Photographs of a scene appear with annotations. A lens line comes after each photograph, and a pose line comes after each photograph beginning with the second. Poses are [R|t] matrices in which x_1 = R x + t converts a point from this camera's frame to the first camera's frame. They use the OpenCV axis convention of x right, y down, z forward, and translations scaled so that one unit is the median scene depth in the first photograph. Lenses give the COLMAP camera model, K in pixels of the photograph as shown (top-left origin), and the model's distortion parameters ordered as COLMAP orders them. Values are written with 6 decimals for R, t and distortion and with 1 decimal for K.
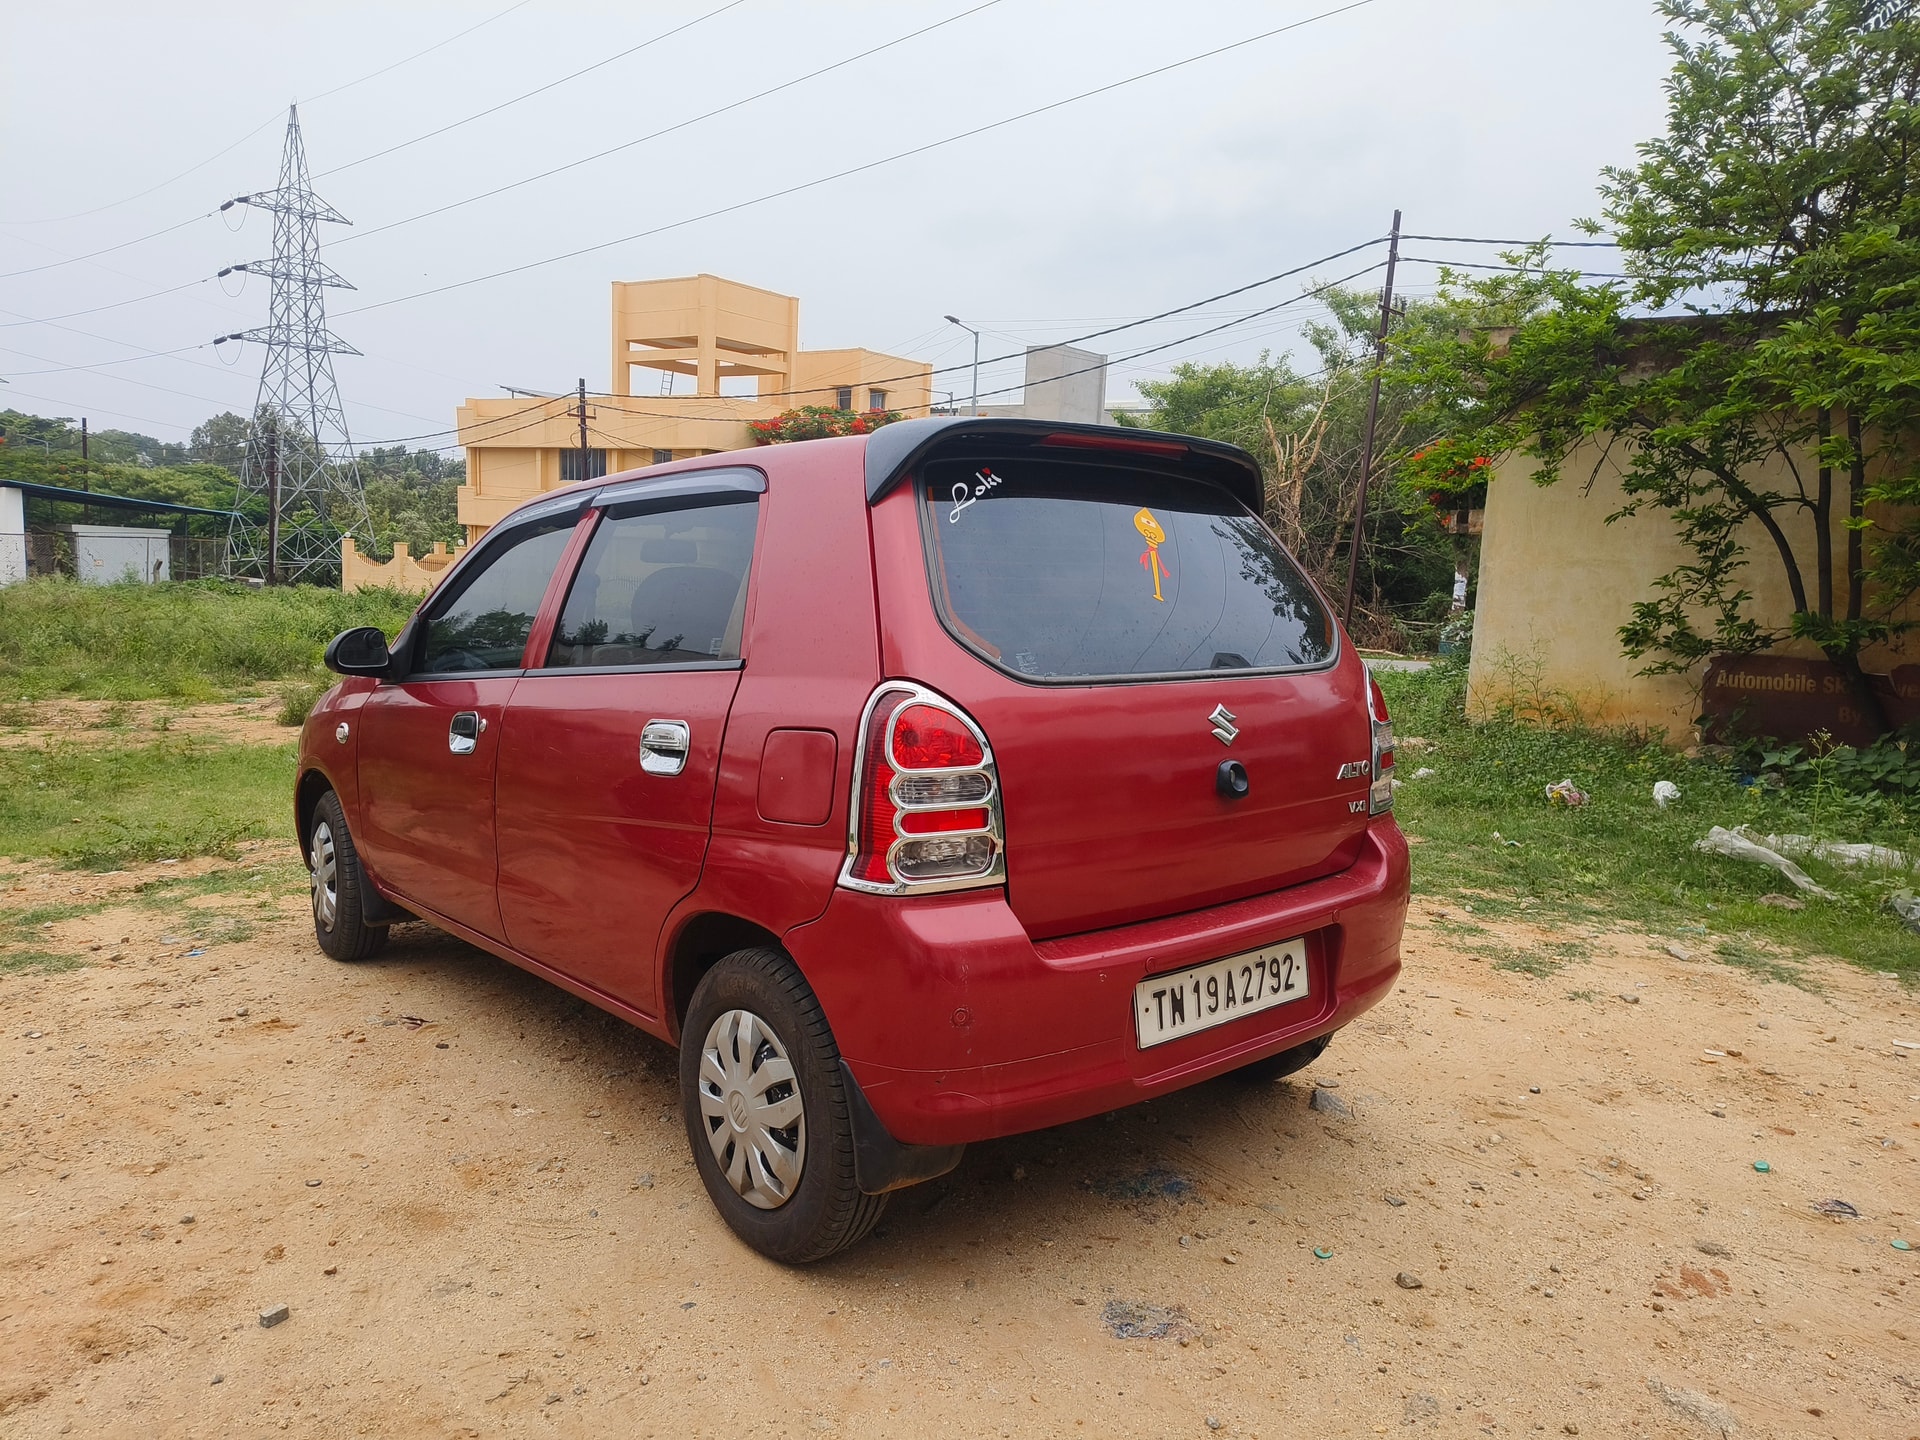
lens RADIAL K [[1362.1, 0, 972.6], [0, 1362.1, 733.2], [0, 0, 1]] dist [0.073042, -0.069522]
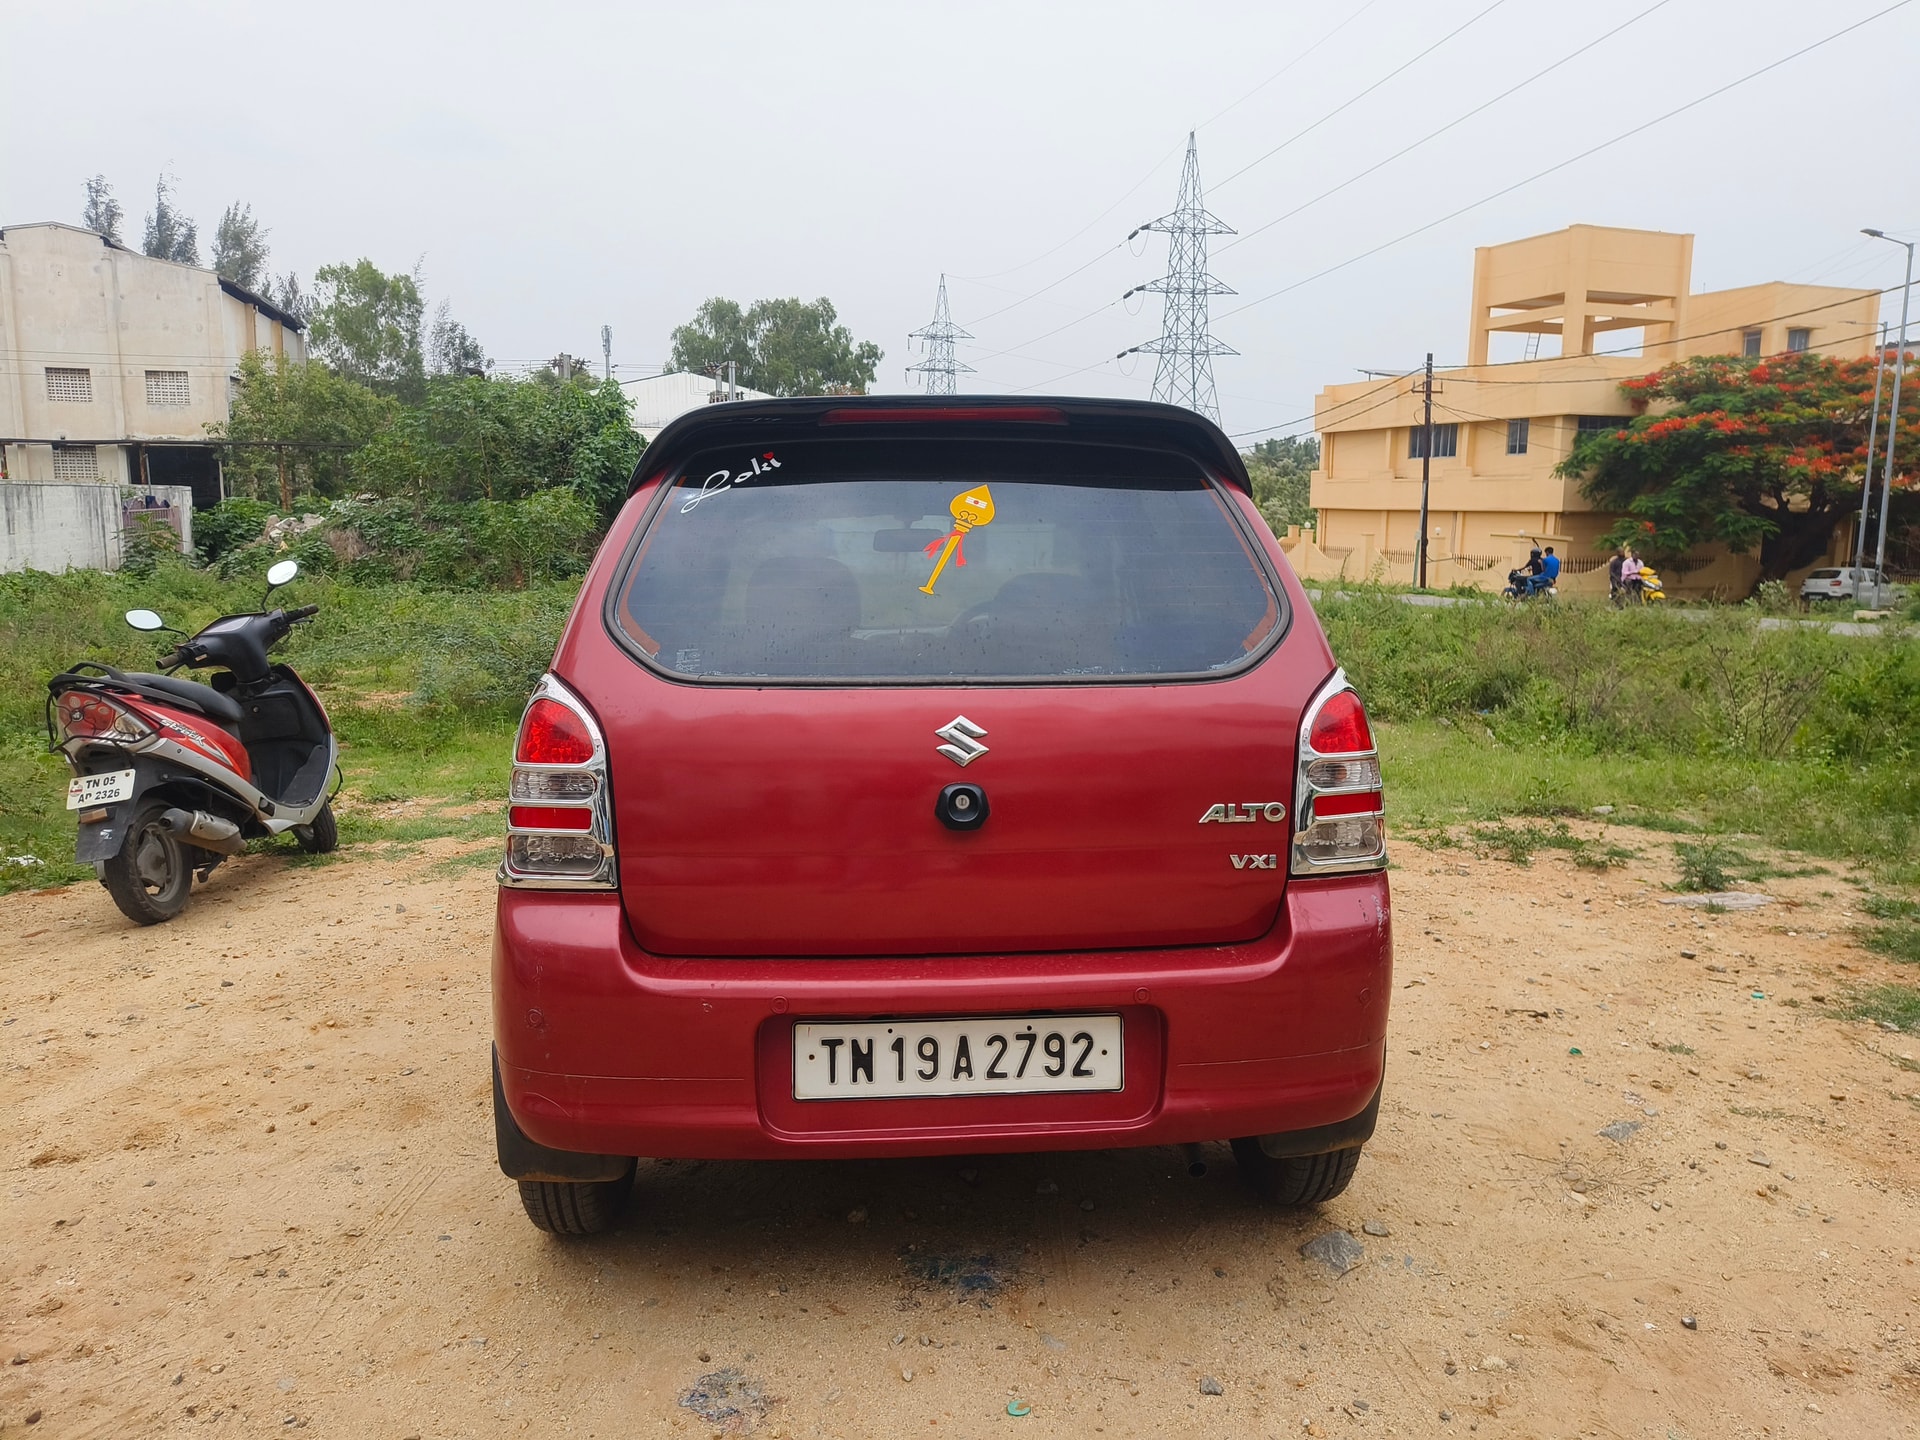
lens RADIAL K [[1375.5, 0, 969.2], [0, 1375.5, 703.7], [0, 0, 1]] dist [0.074202, -0.090259]
pose [[0.797264, 0.051746, -0.601409, 0.559215], [-0.056489, 0.998343, 0.011014, -0.031439], [0.600982, 0.025192, 0.798865, 0.260195]]
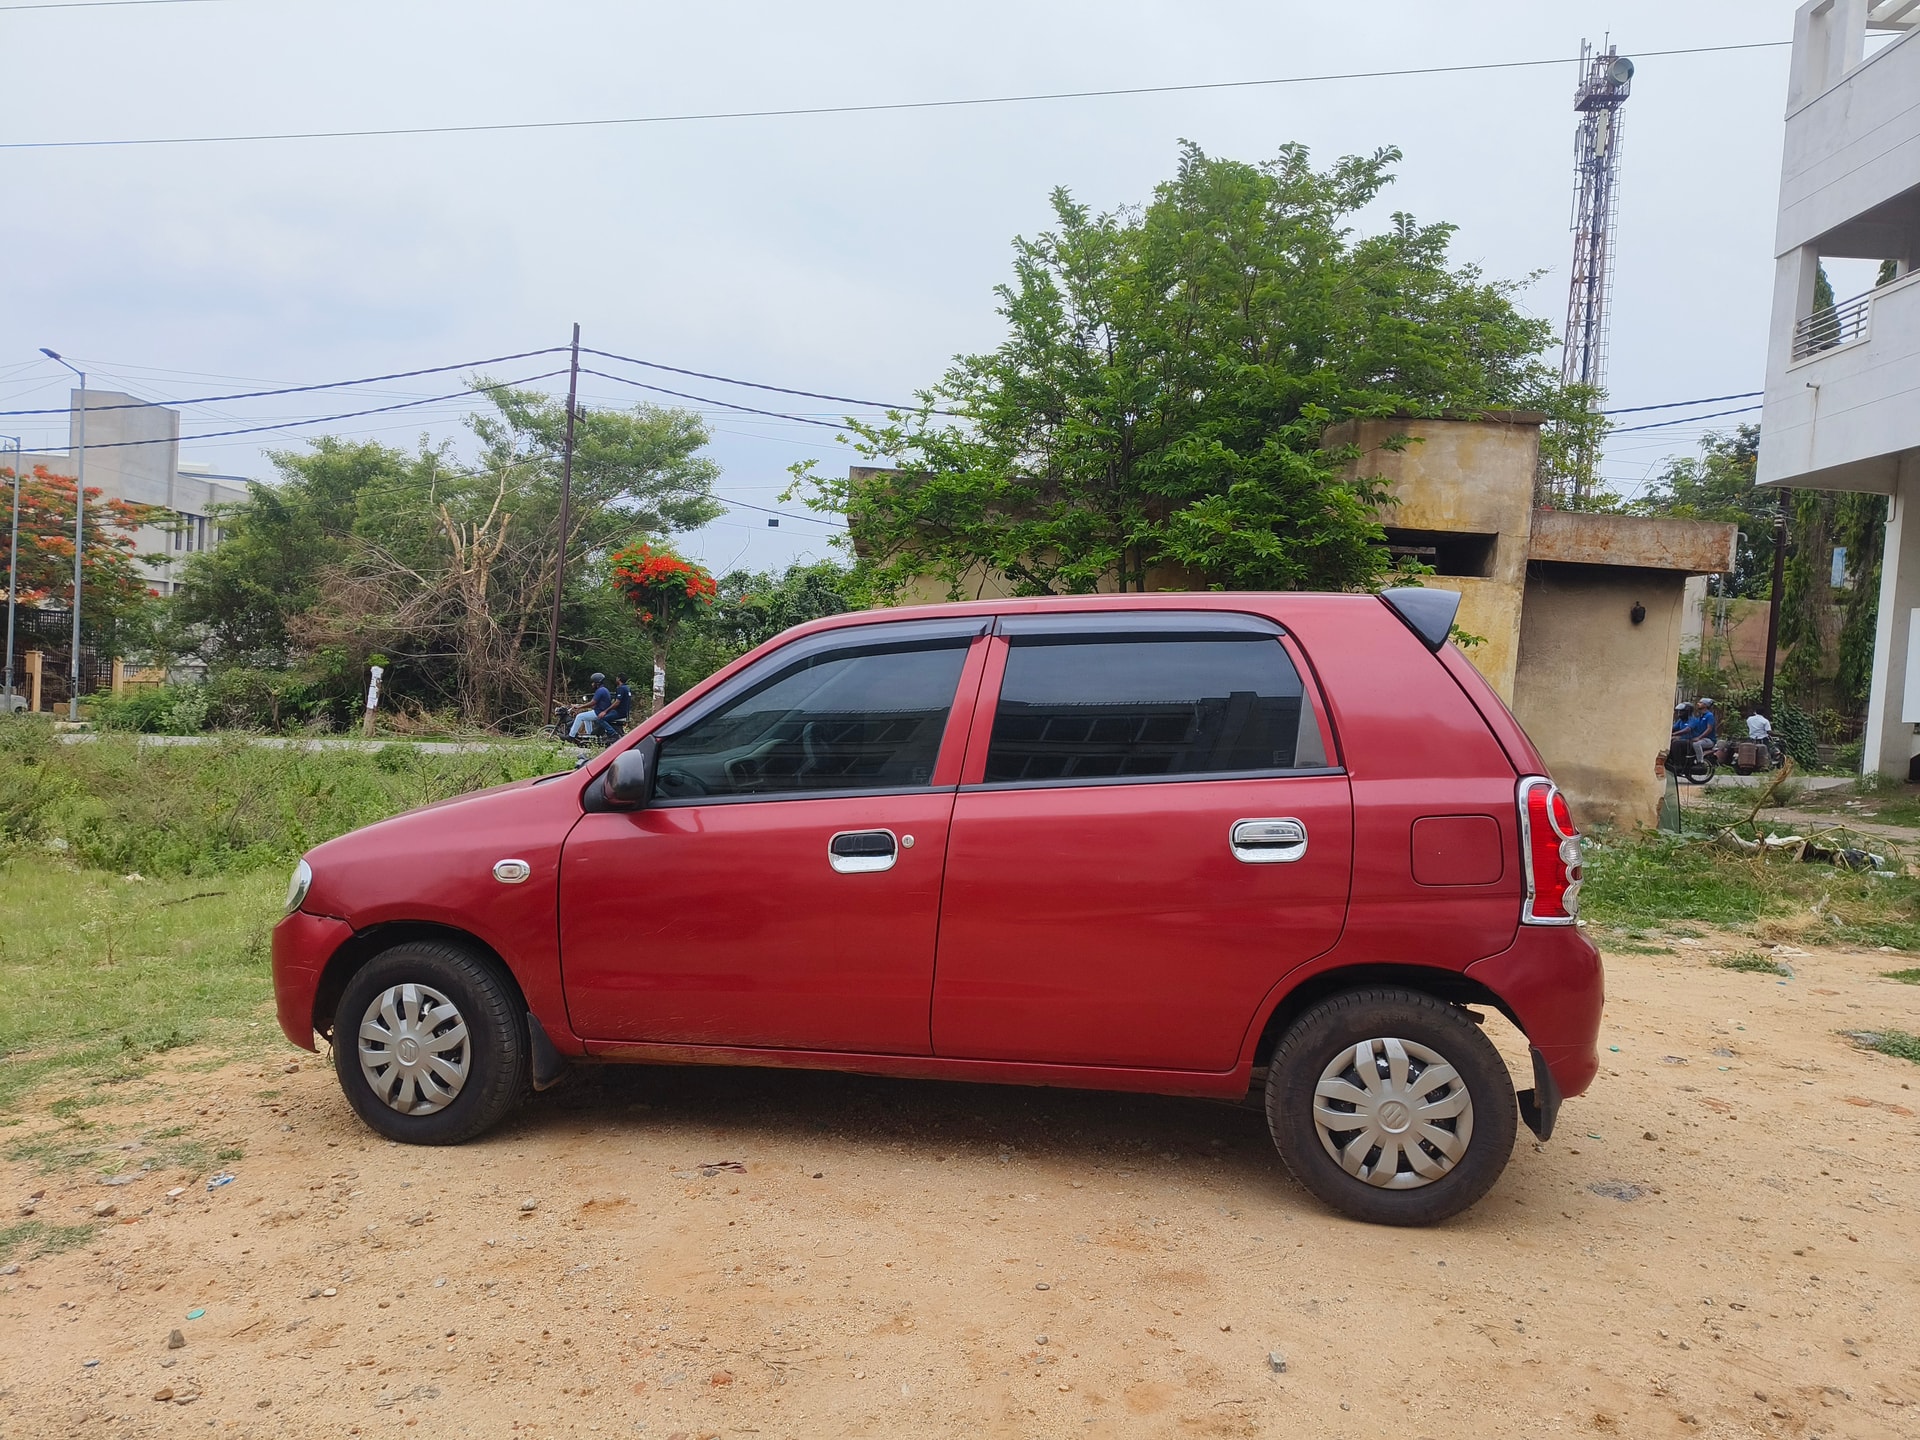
lens RADIAL K [[1375.5, 0, 969.2], [0, 1375.5, 703.7], [0, 0, 1]] dist [0.074202, -0.090259]
pose [[0.756297, -0.012210, 0.654115, -1.030170], [0.066461, 0.996087, -0.058250, -0.048351], [-0.650844, 0.087528, 0.754149, 0.184095]]
